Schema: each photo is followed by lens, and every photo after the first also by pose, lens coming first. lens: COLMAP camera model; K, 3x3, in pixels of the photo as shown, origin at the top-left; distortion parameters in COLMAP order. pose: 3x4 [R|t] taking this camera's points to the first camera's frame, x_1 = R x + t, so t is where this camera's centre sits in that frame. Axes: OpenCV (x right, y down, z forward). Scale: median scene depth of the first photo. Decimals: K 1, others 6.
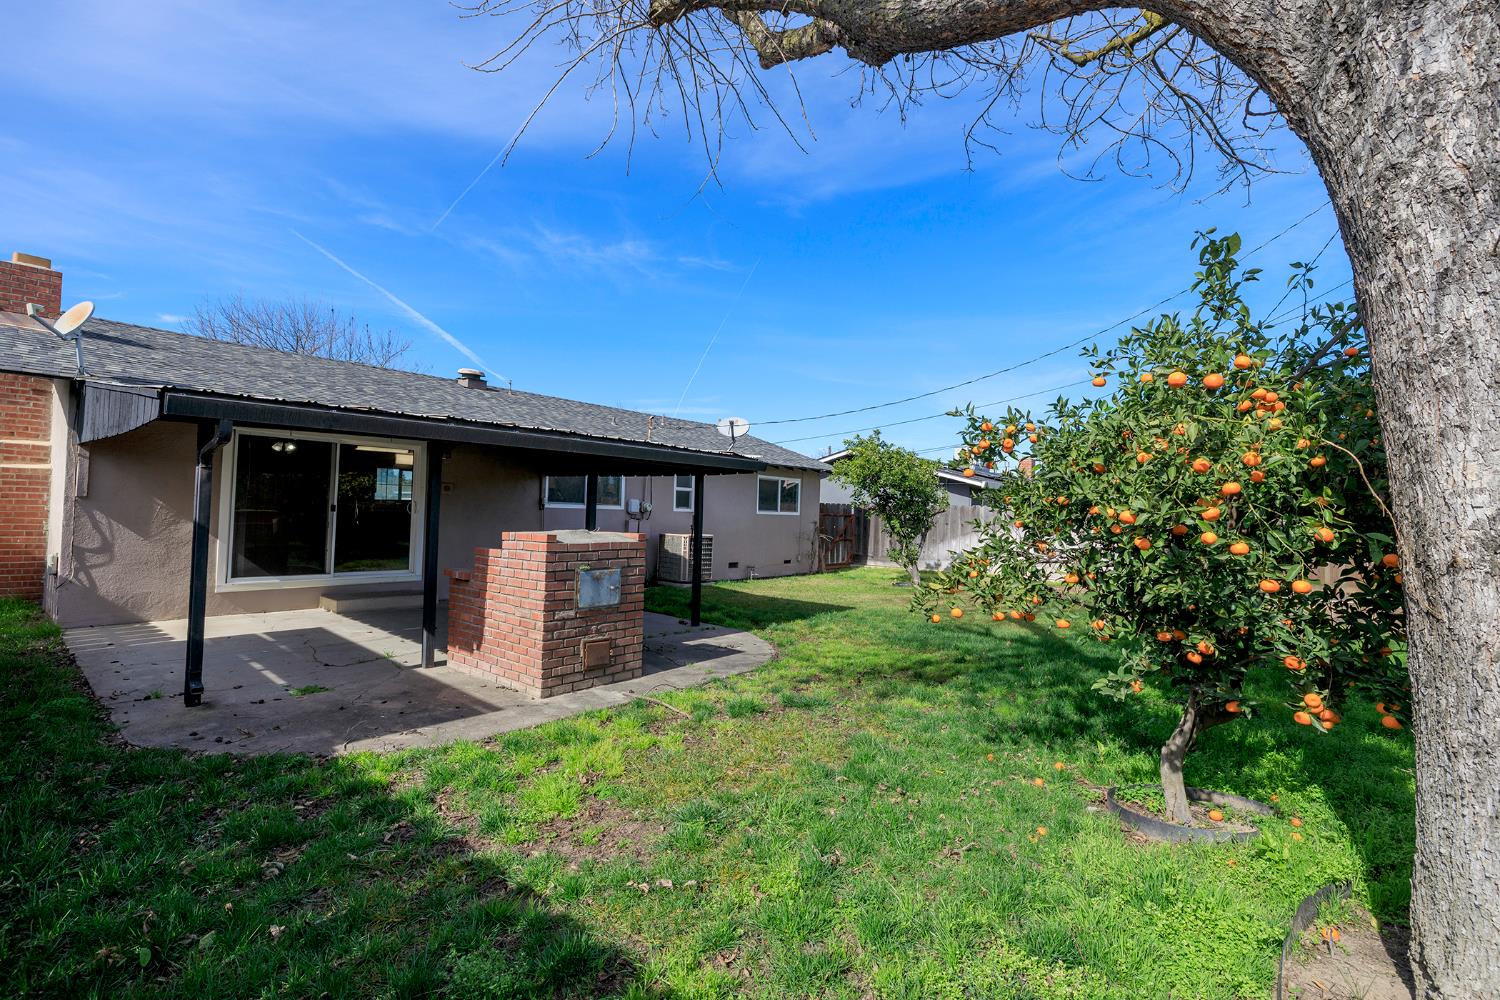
lens RADIAL K [[677.7, 0, 752.8], [0, 677.7, 497.1], [0, 0, 1]] dist [0.001264, 0.000073]
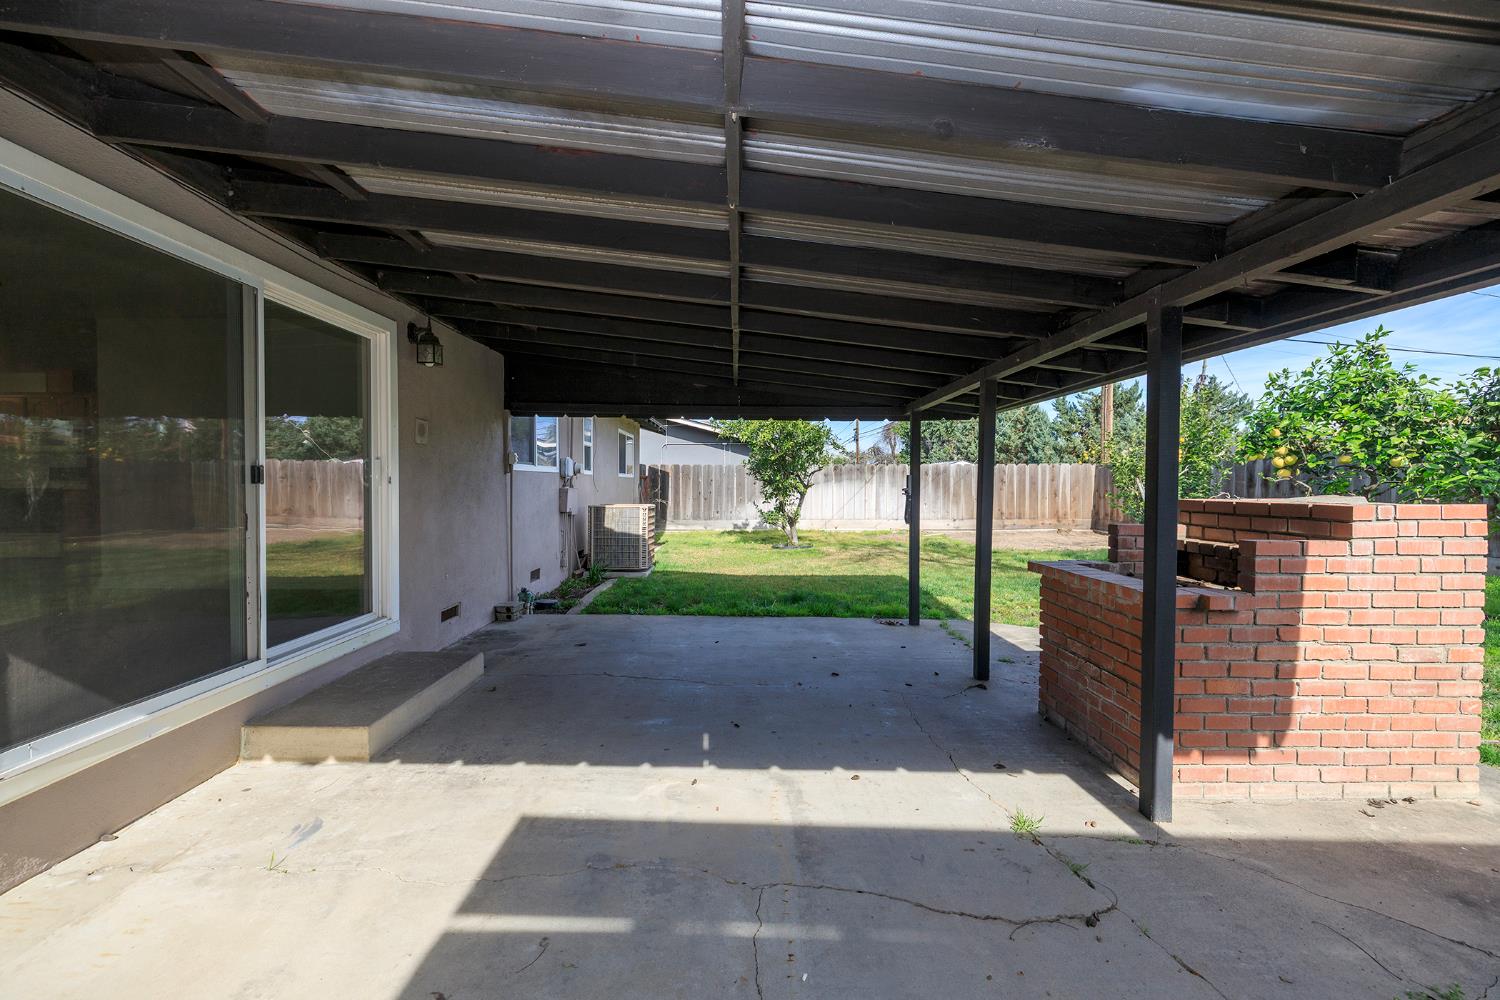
lens RADIAL K [[629.0, 0, 744.6], [0, 629.0, 494.6], [0, 0, 1]] dist [0.002387, 0.000207]
pose [[0.761780, -0.038169, 0.646710, -0.358968], [0.003164, 0.998470, 0.055204, 0.005425], [-0.647828, -0.040007, 0.760735, 0.328766]]
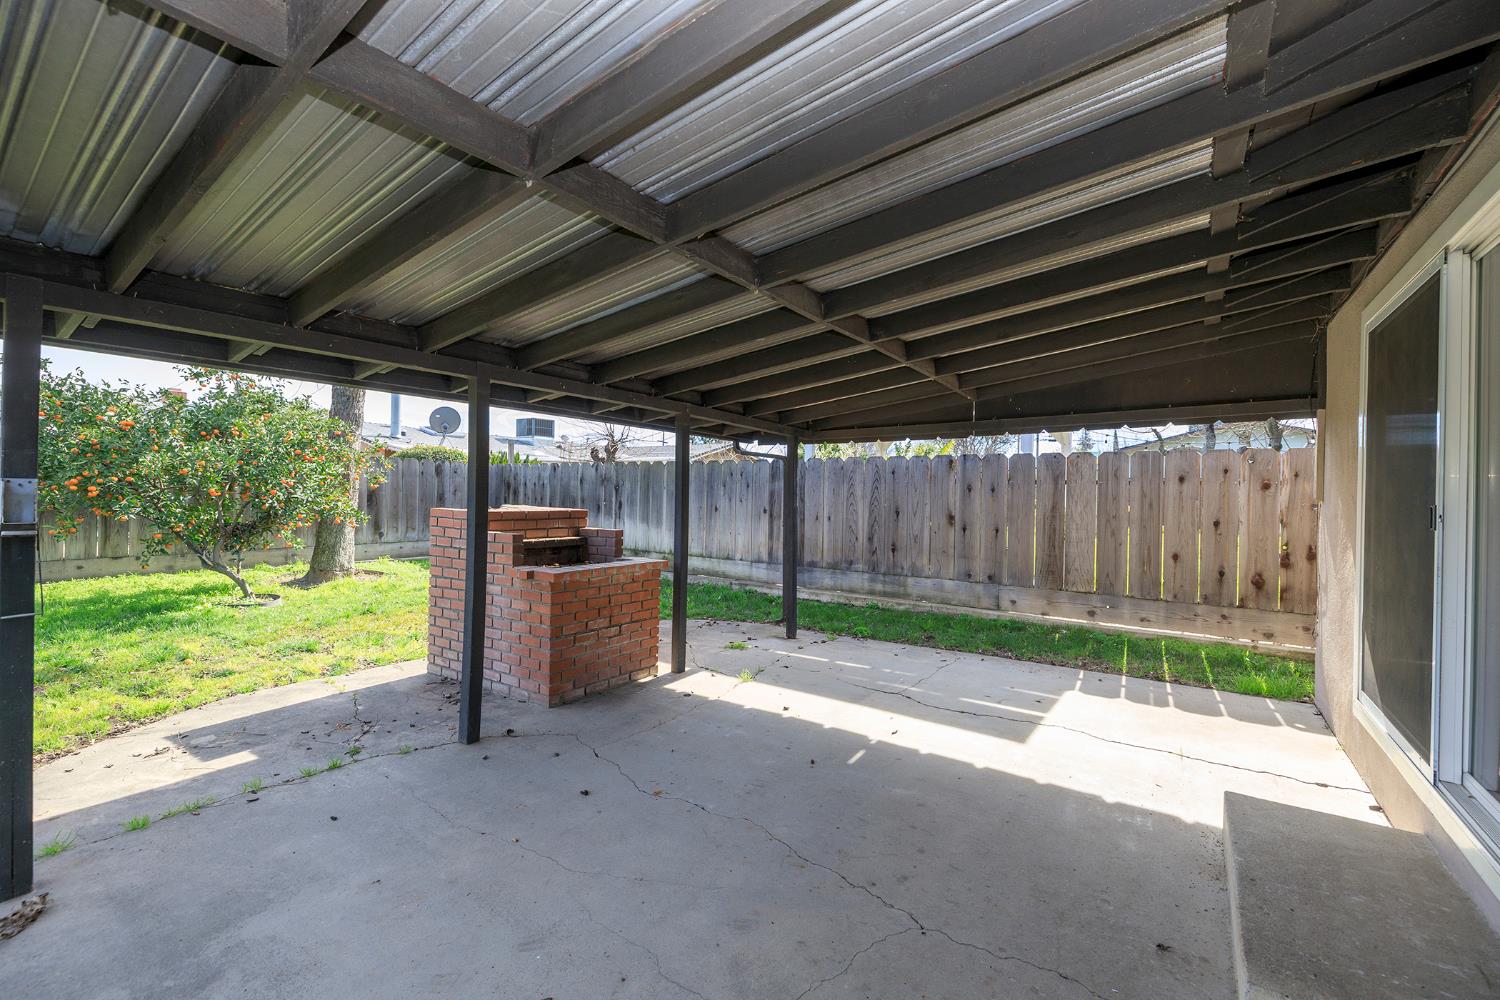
lens RADIAL K [[627.0, 0, 742.4], [0, 627.0, 494.5], [0, 0, 1]] dist [-0.000125, -0.000051]
pose [[-0.996191, -0.045478, -0.074400, -0.185092], [-0.043921, 0.998783, -0.022439, 0.014076], [0.075330, -0.019085, -0.996976, 0.691568]]
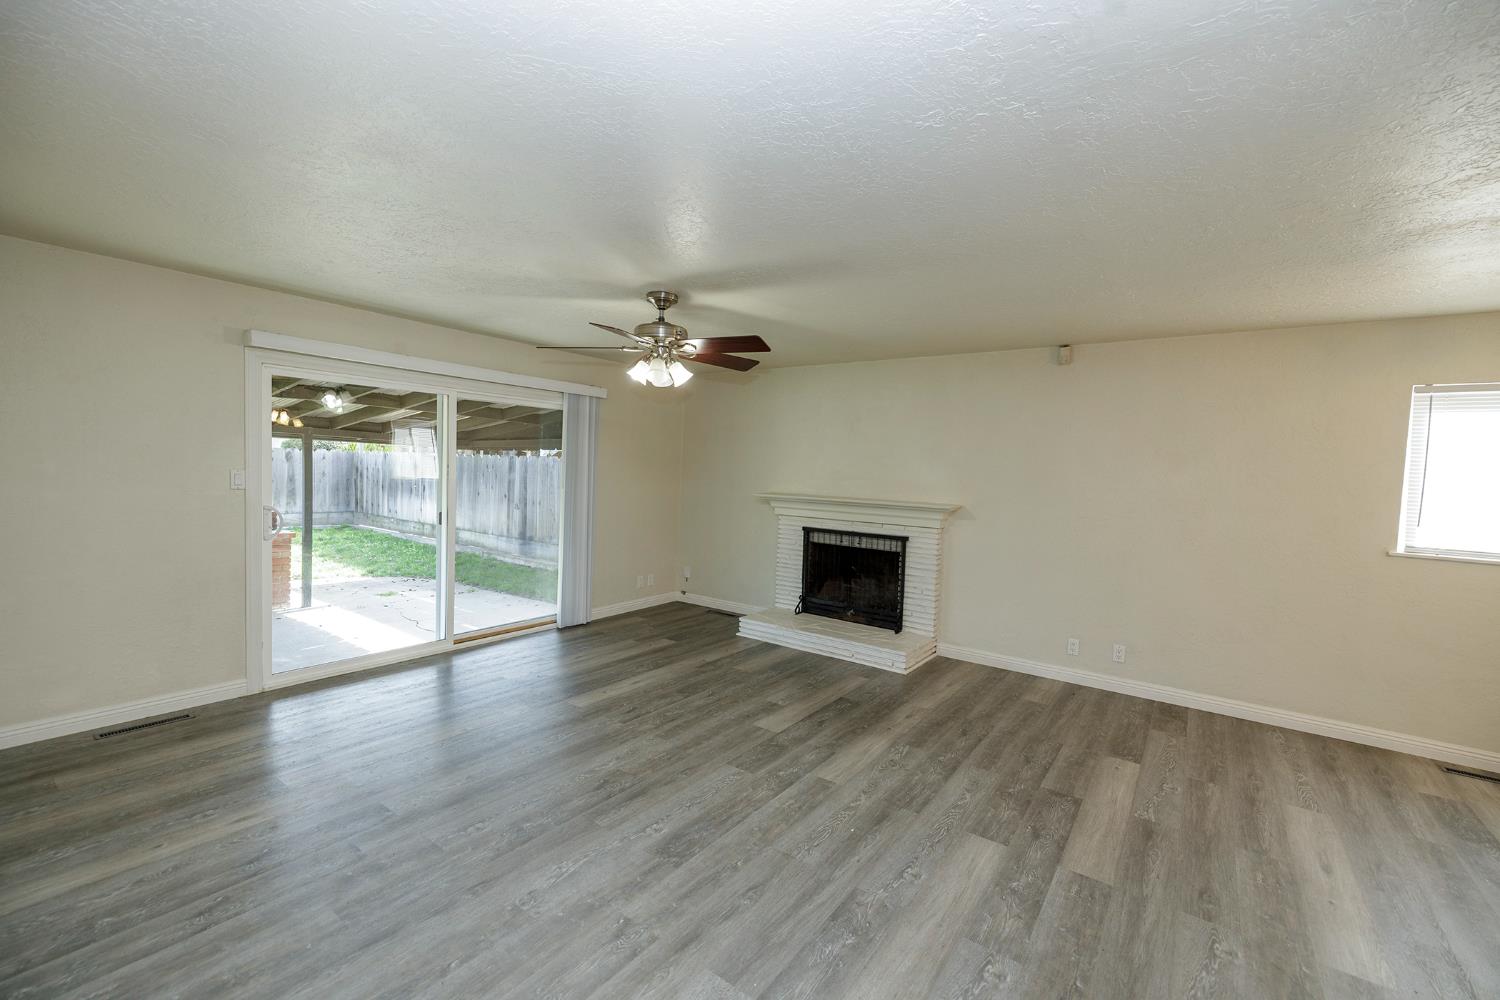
lens RADIAL K [[627.6, 0, 739.5], [0, 627.6, 494.5], [0, 0, 1]] dist [0.000469, 0.000014]
pose [[-0.996211, -0.061303, -0.061682, -0.463071], [-0.062432, 0.997912, 0.016542, -0.014698], [0.060539, 0.020331, -0.997959, 0.860762]]
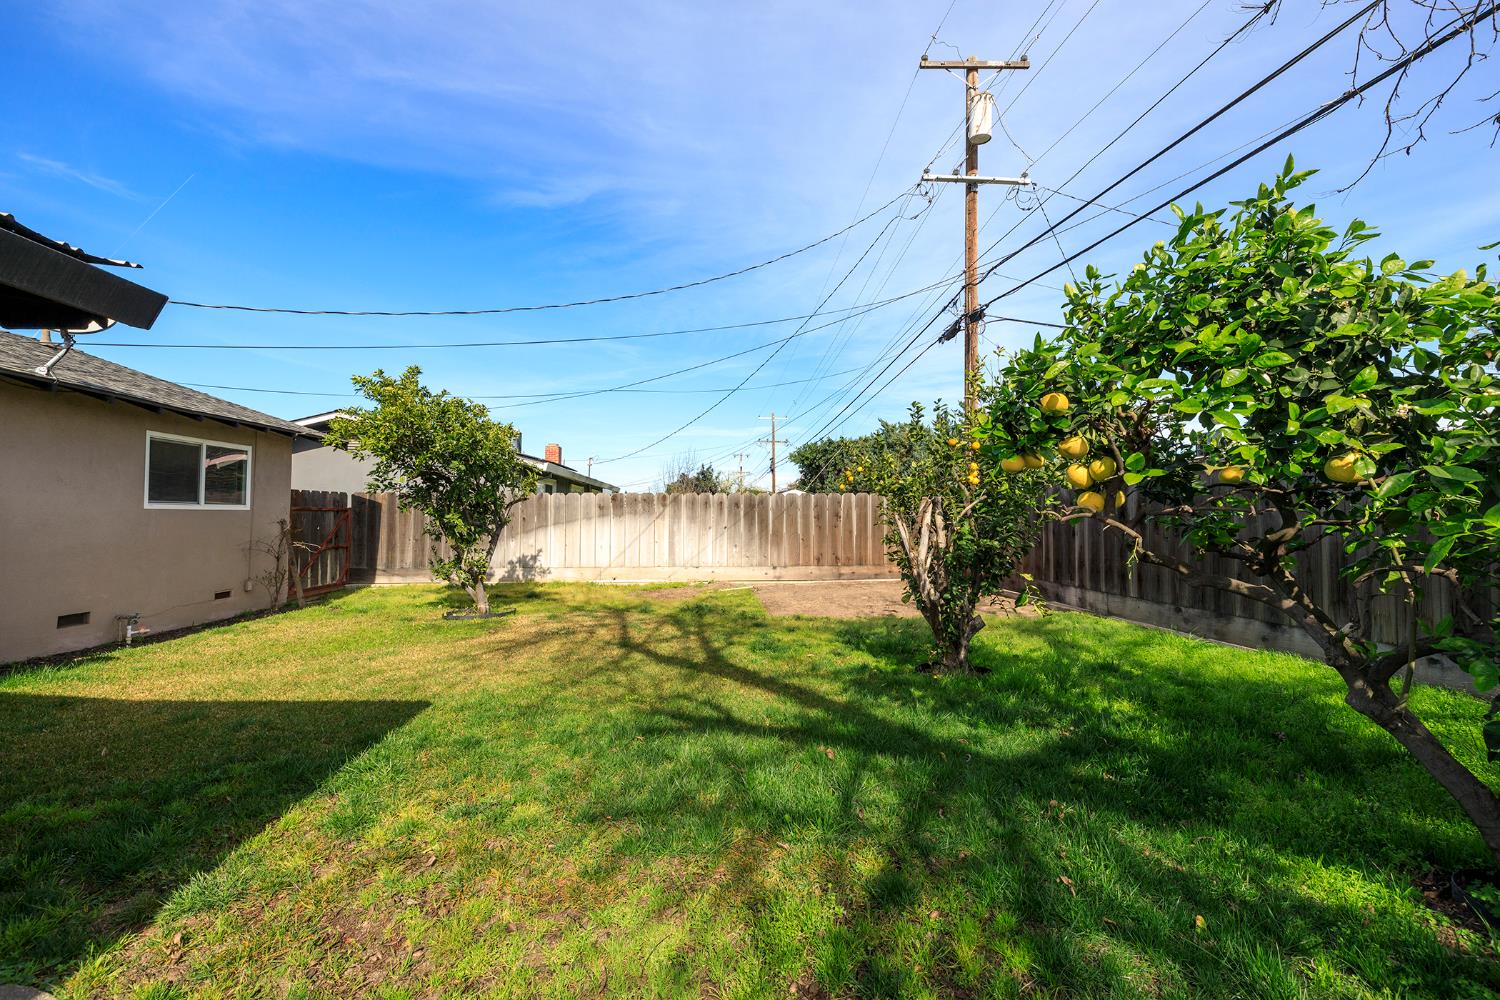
lens RADIAL K [[624.0, 0, 743.3], [0, 624.0, 497.4], [0, 0, 1]] dist [-0.000853, -0.000003]
pose [[0.726136, -0.005317, 0.687531, 0.010669], [0.000972, 0.999977, 0.006706, 0.013585], [-0.687550, -0.004201, 0.726124, 0.356130]]
